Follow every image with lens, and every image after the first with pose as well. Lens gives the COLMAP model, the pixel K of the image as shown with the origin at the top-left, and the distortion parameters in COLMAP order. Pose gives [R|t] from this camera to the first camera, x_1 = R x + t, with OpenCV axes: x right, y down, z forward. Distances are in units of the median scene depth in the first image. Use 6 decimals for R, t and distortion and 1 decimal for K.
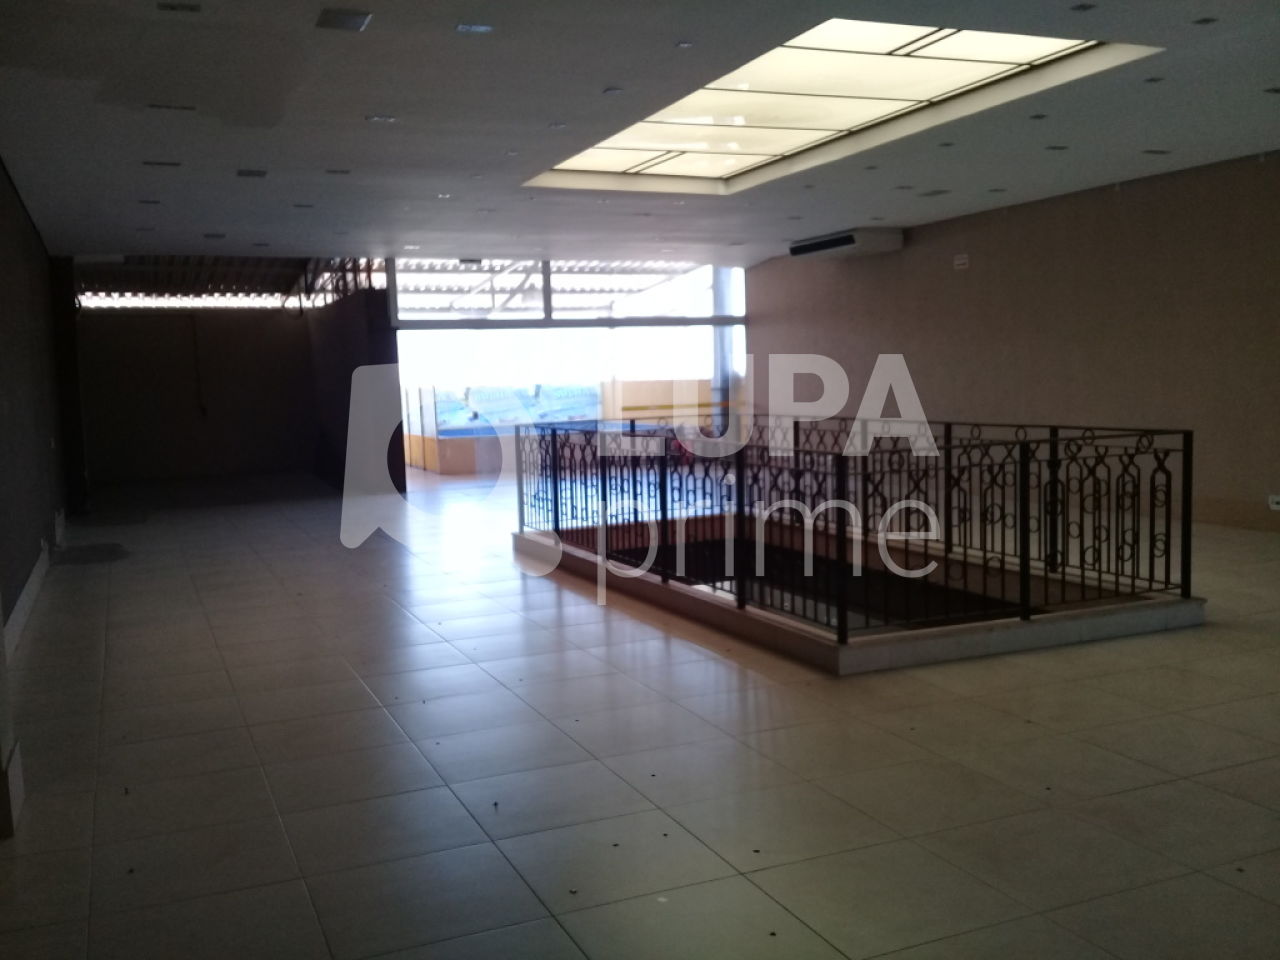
lens RADIAL K [[1184.1, 0, 643.2], [0, 1184.1, 479.2], [0, 0, 1]] dist [0.103173, -0.218150]
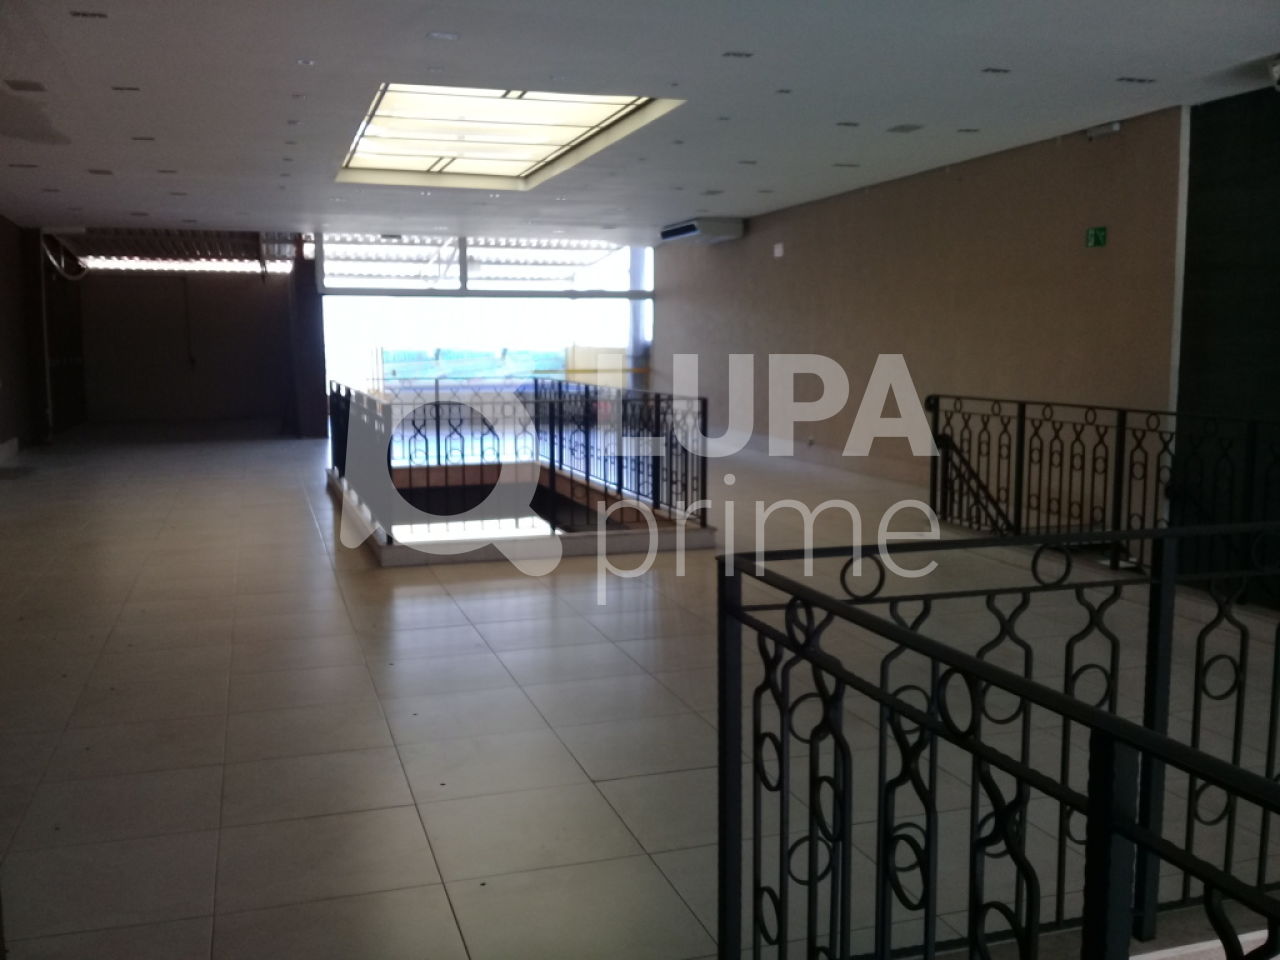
lens RADIAL K [[1184.1, 0, 643.2], [0, 1184.1, 479.2], [0, 0, 1]] dist [0.103173, -0.218150]
pose [[0.995098, 0.038735, -0.090989, 0.194288], [-0.036055, 0.998871, 0.030924, 0.003775], [0.092084, -0.027492, 0.995372, -0.109974]]
